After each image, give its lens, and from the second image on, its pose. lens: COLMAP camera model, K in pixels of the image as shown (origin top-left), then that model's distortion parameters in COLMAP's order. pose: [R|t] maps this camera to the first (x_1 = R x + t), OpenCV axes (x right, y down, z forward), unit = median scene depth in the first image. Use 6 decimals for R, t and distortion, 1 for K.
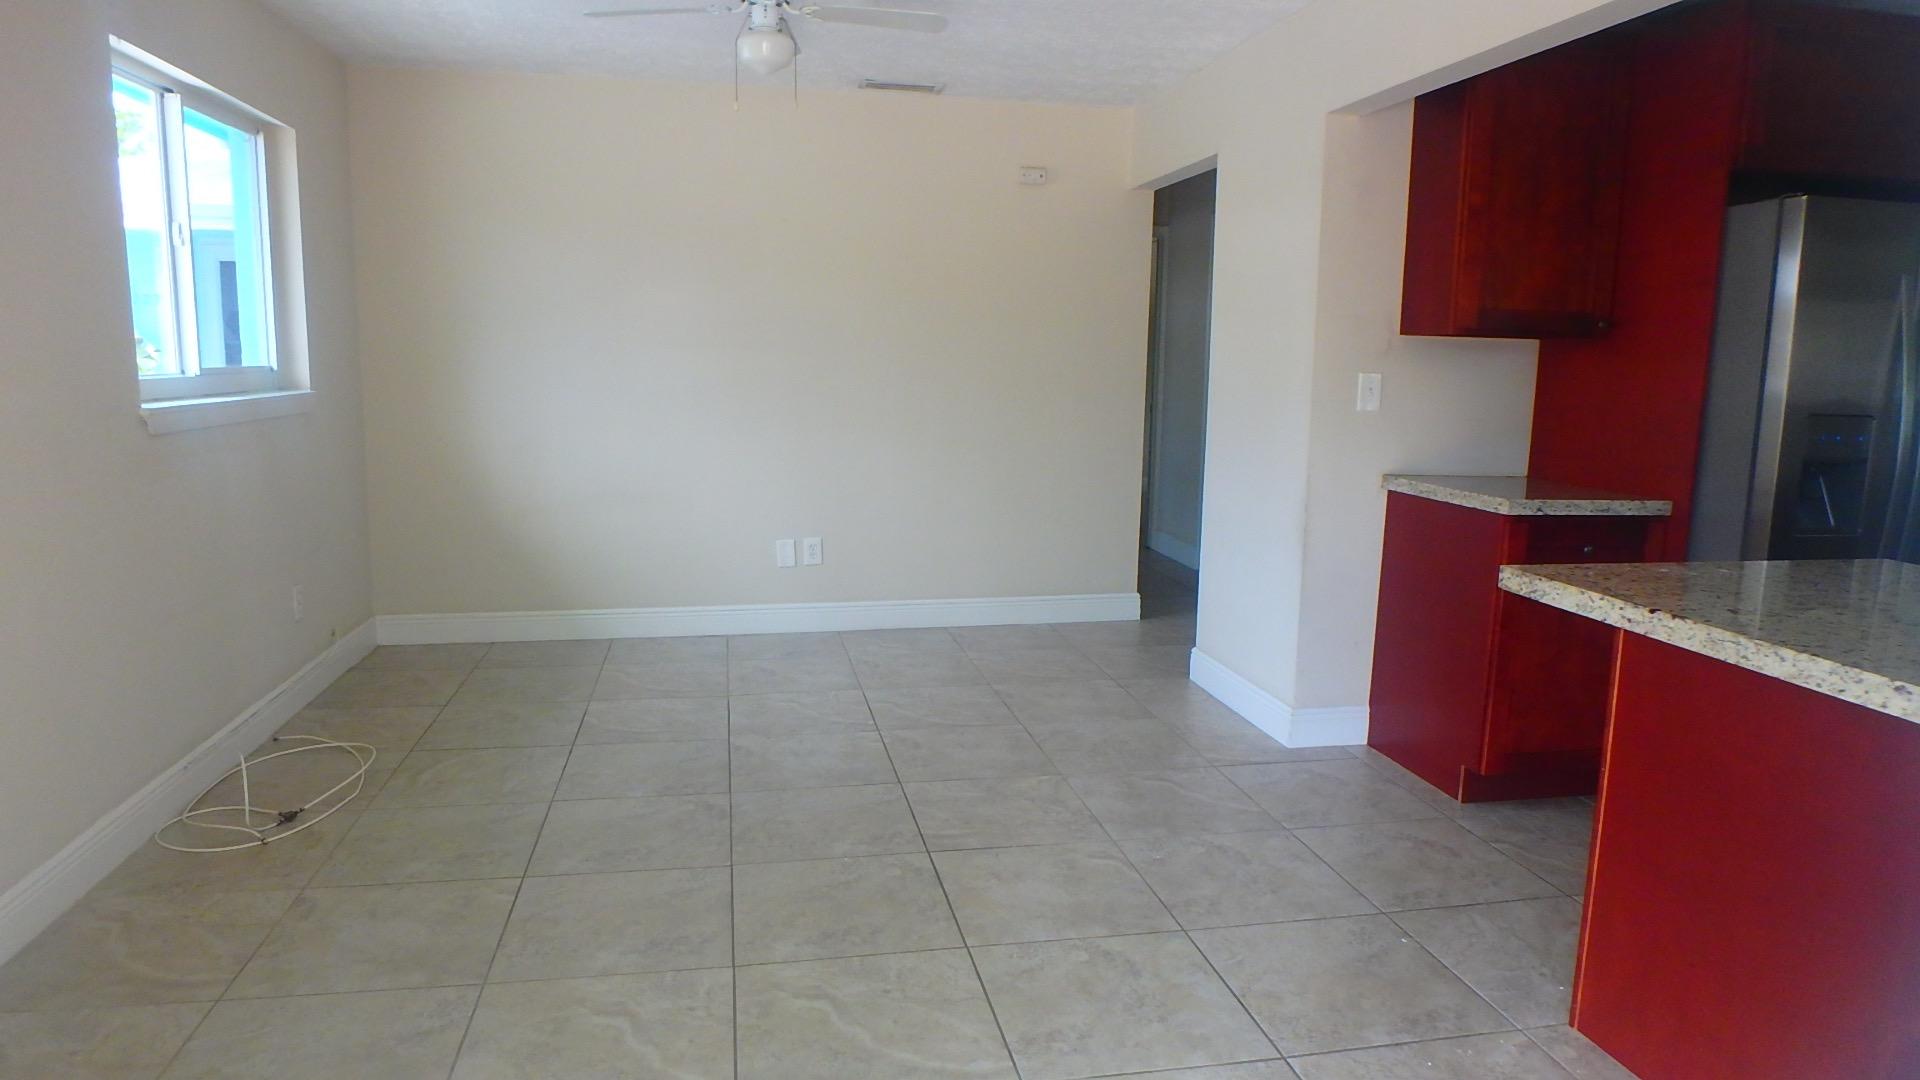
lens RADIAL K [[1179.2, 0, 960.0], [0, 1179.2, 540.0], [0, 0, 1]] dist [-0.001125, -0.000354]
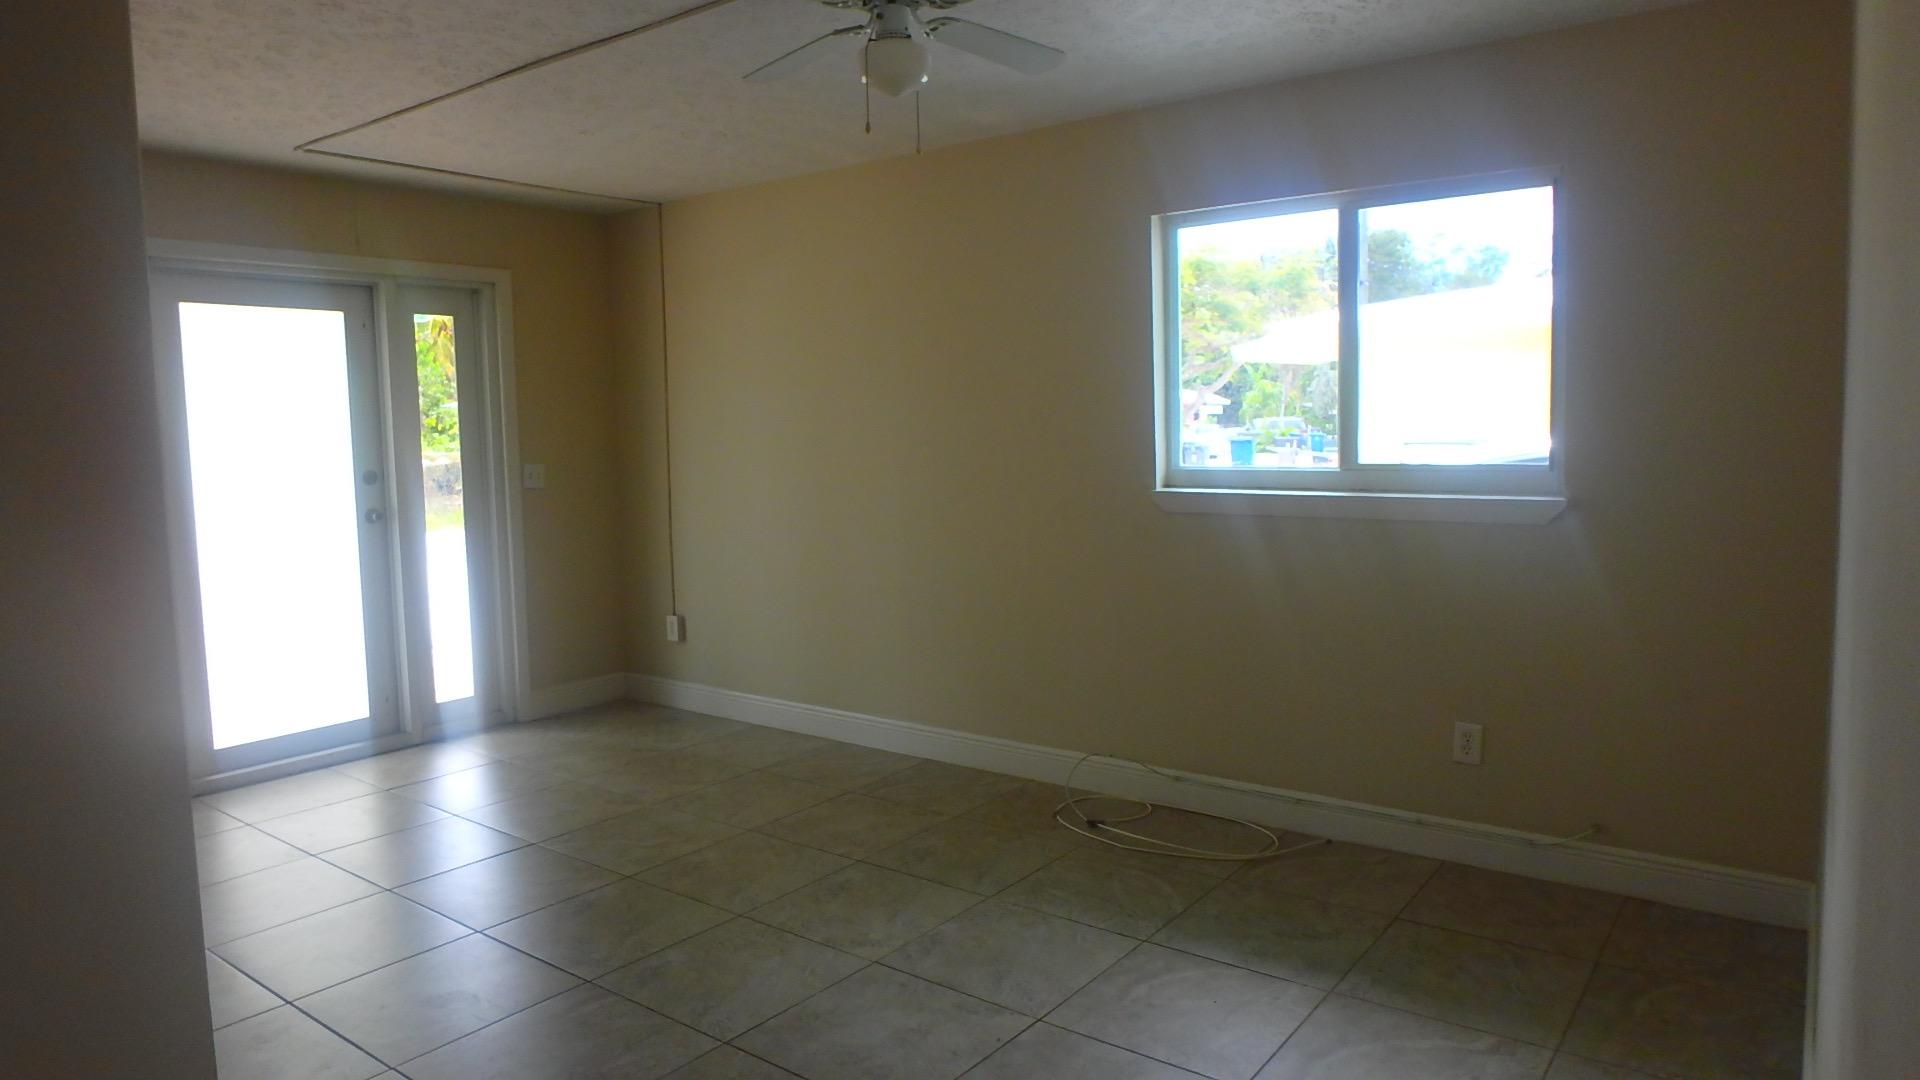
lens RADIAL K [[1188.2, 0, 960.0], [0, 1188.2, 540.0], [0, 0, 1]] dist [-0.054014, -0.000451]
pose [[-0.749091, 0.058610, -0.659870, 0.359972], [-0.099795, 0.974728, 0.199865, -0.307865], [0.654908, 0.215569, -0.724311, 1.854864]]
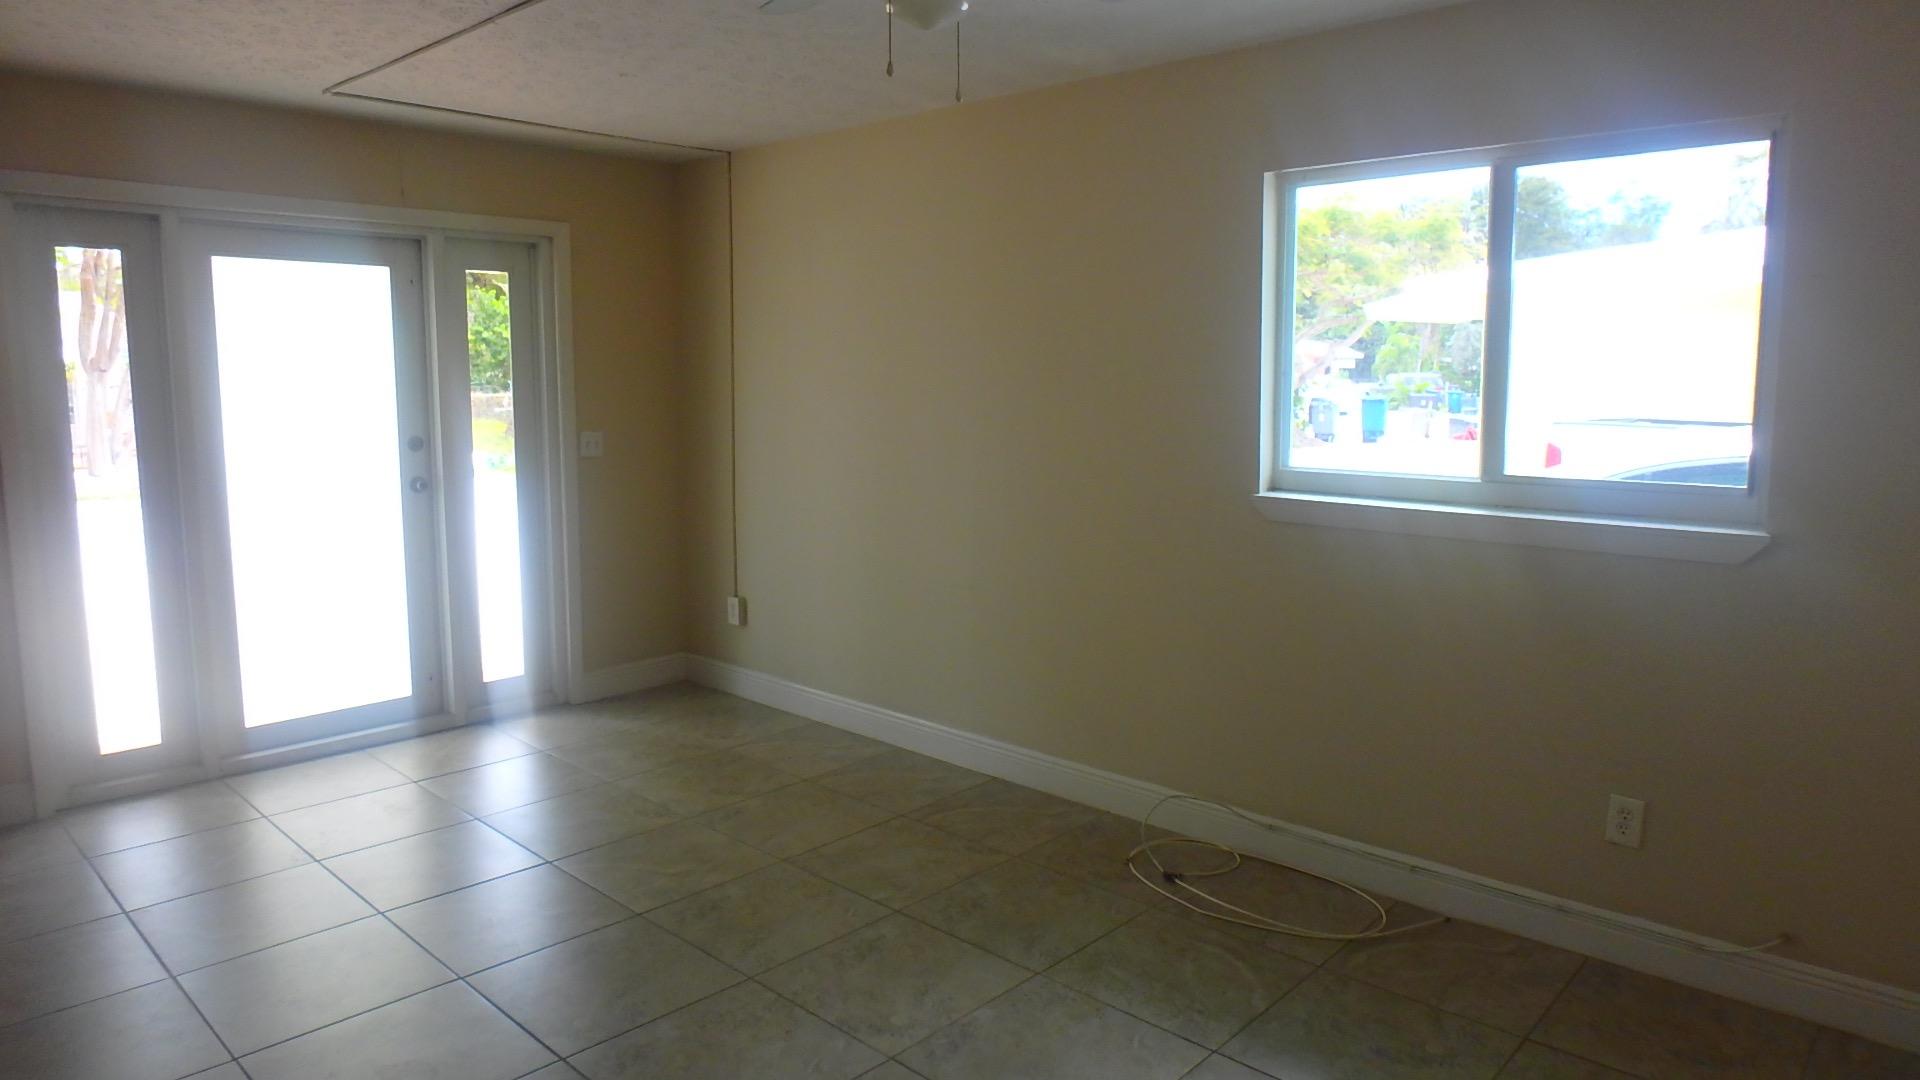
lens RADIAL K [[1187.2, 0, 968.3], [0, 1187.2, 518.0], [0, 0, 1]] dist [-0.044165, 0.003782]
pose [[-0.809812, 0.051442, -0.584429, 0.205877], [-0.109553, 0.965368, 0.236775, -0.336711], [0.576370, 0.255770, -0.776131, 1.751442]]
